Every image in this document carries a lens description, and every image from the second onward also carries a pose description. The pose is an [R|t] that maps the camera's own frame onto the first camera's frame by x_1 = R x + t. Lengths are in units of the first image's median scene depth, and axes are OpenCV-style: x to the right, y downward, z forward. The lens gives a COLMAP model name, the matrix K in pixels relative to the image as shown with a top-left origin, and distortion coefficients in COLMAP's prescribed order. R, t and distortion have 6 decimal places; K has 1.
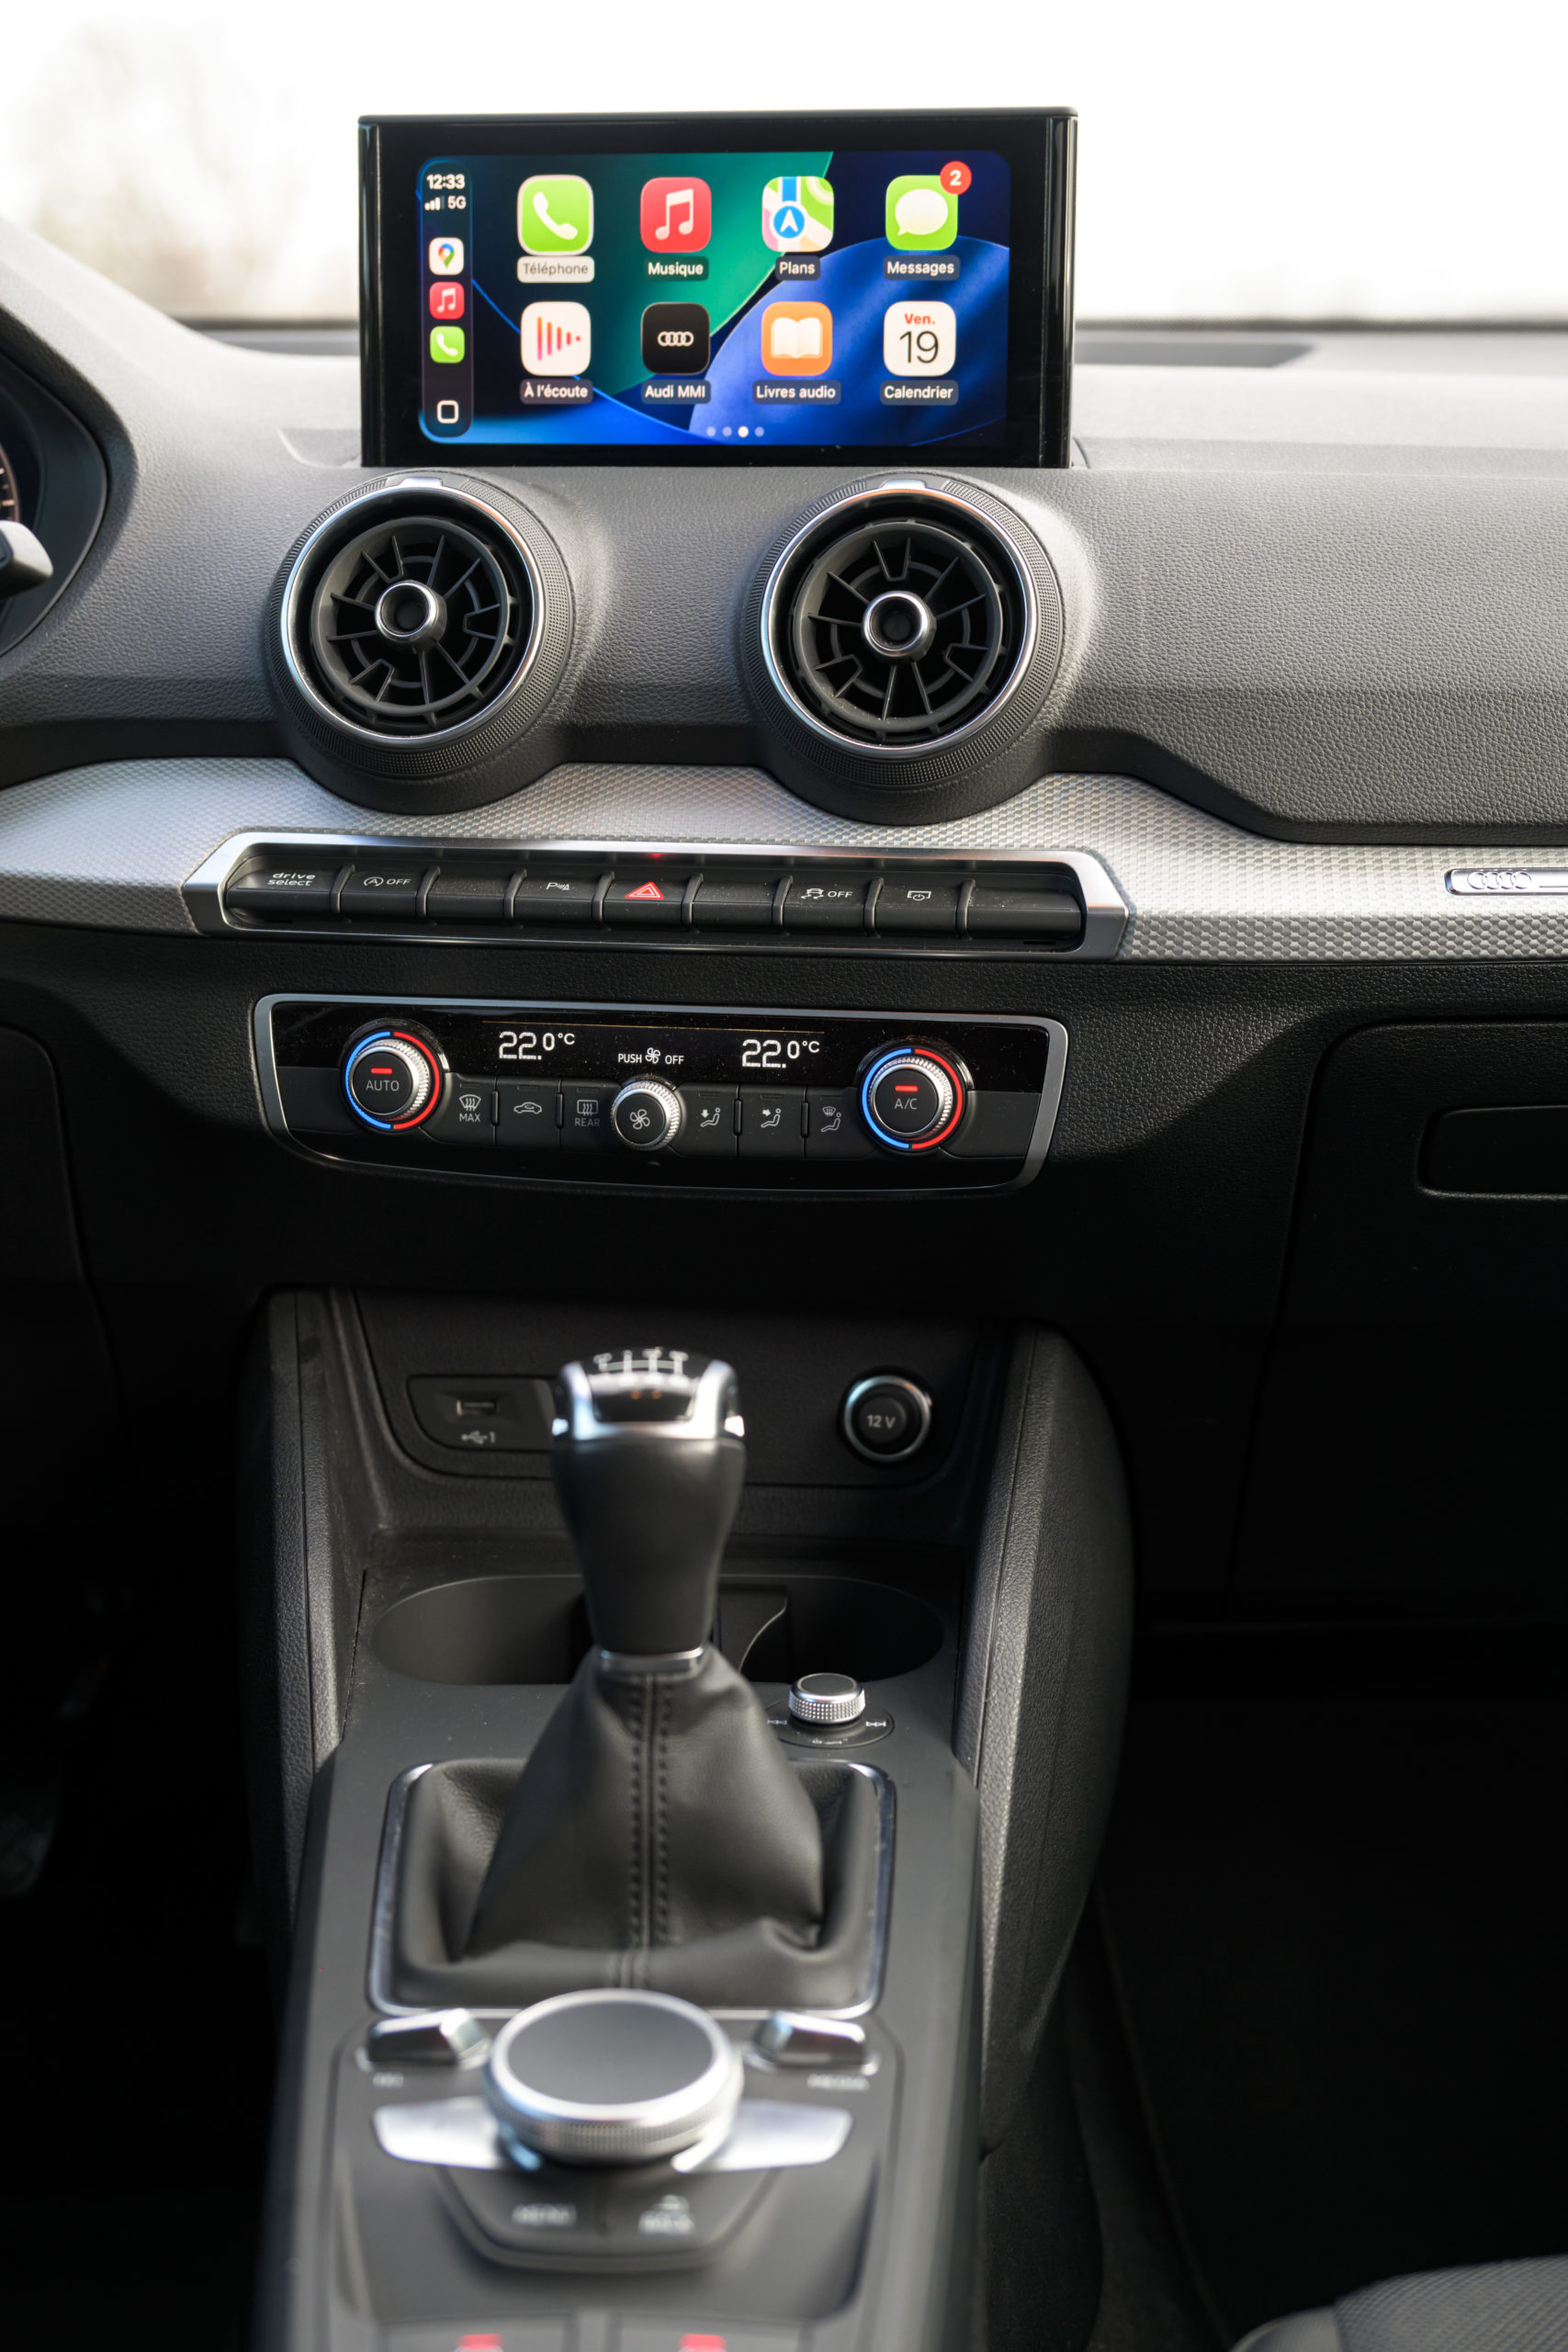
lens RADIAL K [[3560.3, 0, 760.2], [0, 3560.3, 1168.1], [0, 0, 1]] dist [0.003787, 0.000000]
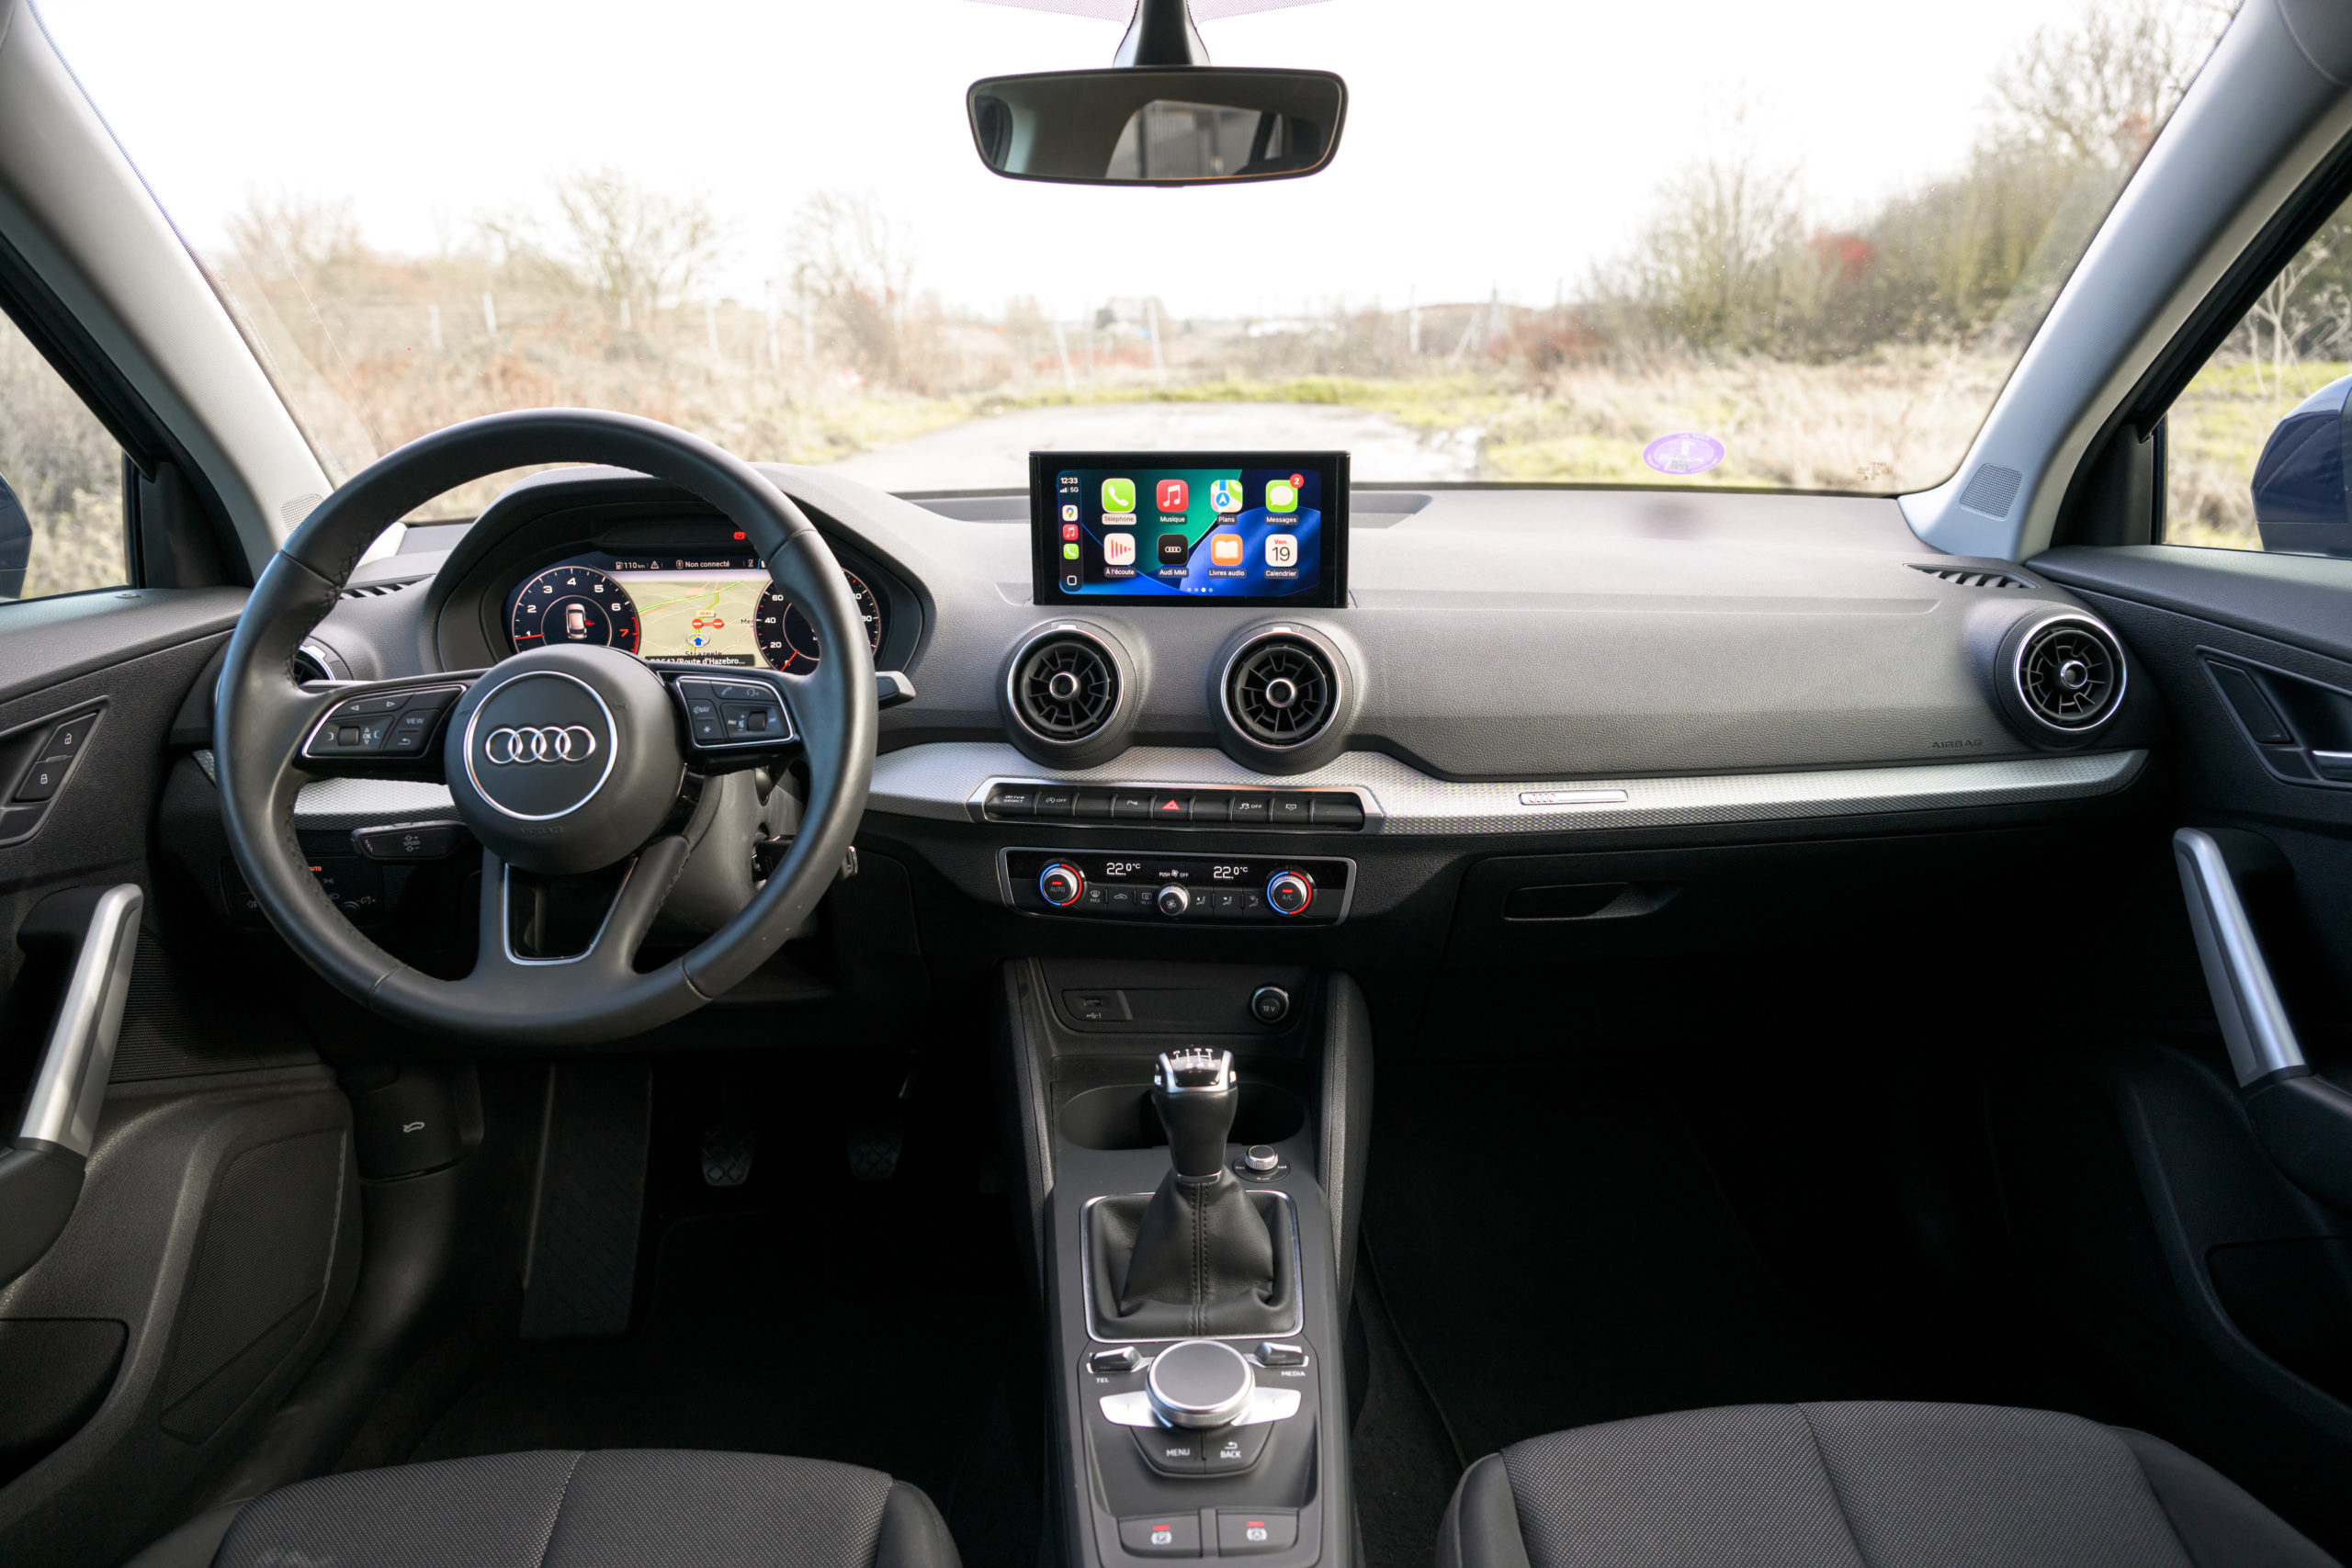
lens RADIAL K [[1525.6, 0, 1182.1], [0, 1525.6, 801.6], [0, 0, 1]] dist [-0.016444, 0.006737]
pose [[0.999009, -0.026115, 0.036031, -0.059750], [0.023371, 0.996942, 0.074566, -0.151635], [-0.037868, -0.073650, 0.996565, 0.019560]]
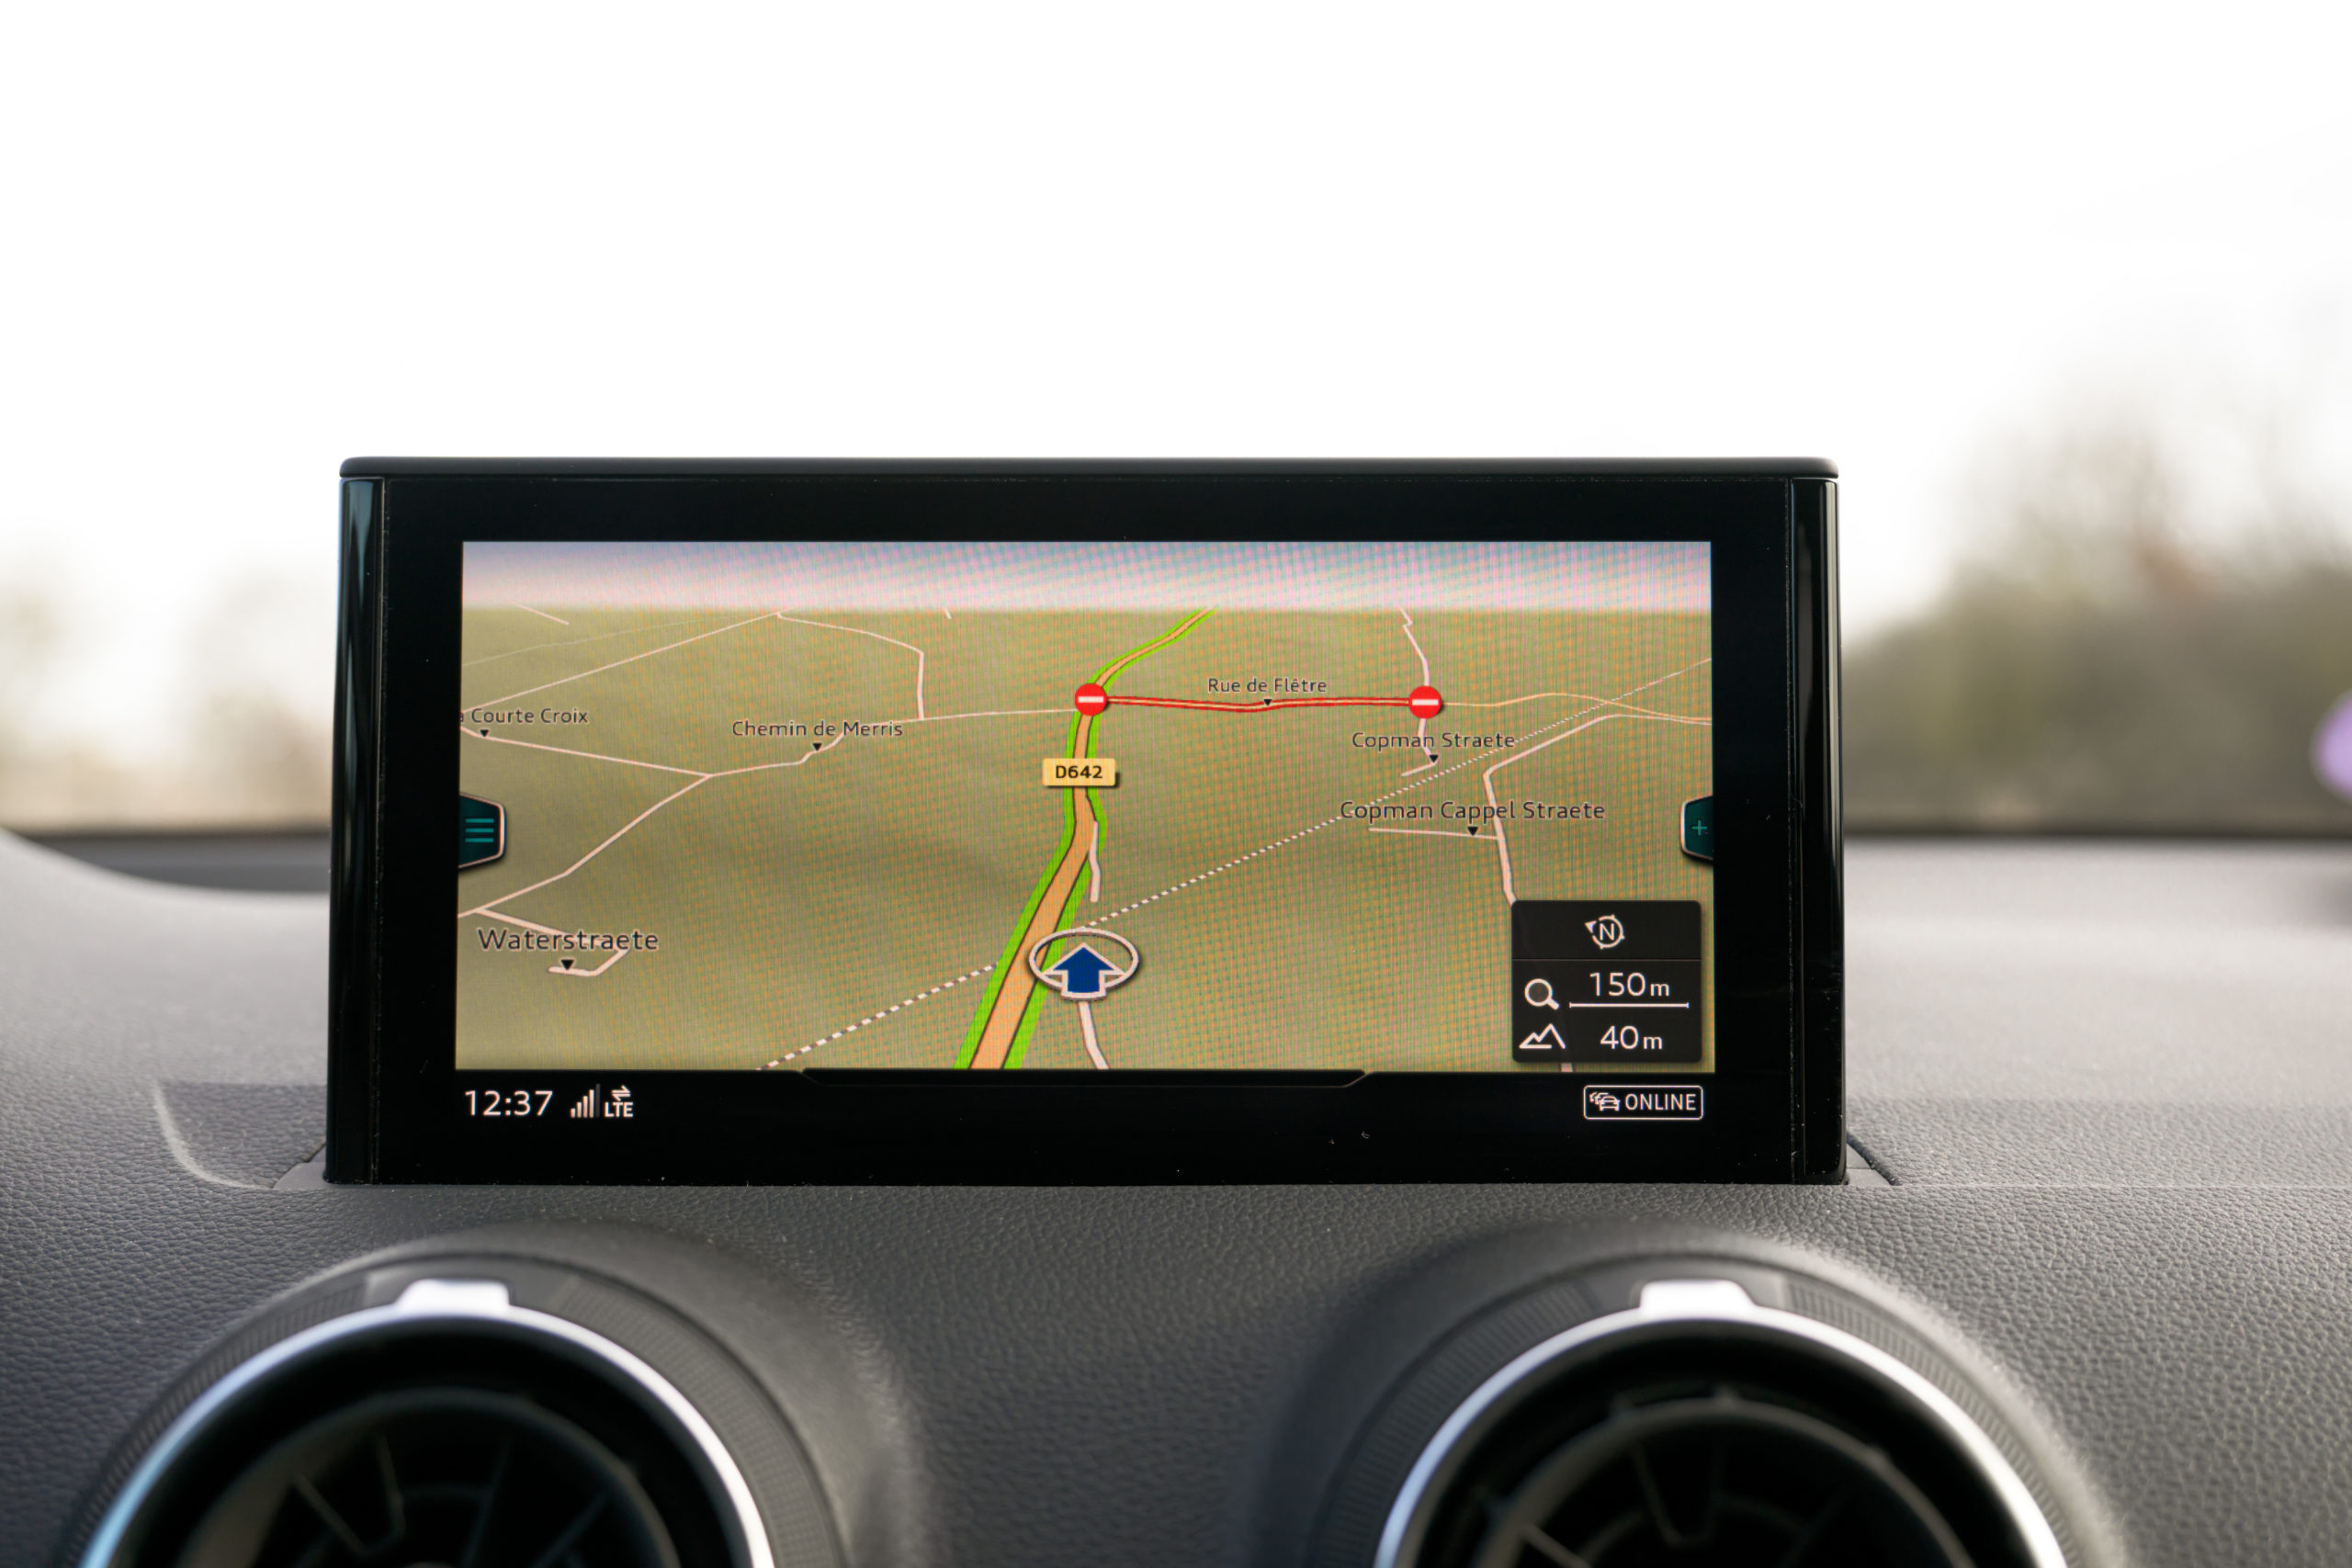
lens RADIAL K [[2409.8, 0, 1173.0], [0, 2409.8, 788.2], [0, 0, 1]] dist [-0.005238, 0.000000]
pose [[0.982235, 0.000724, 0.187656, -0.066675], [0.041719, 0.974125, -0.222128, -0.184362], [-0.182961, 0.226010, 0.956789, 0.713193]]
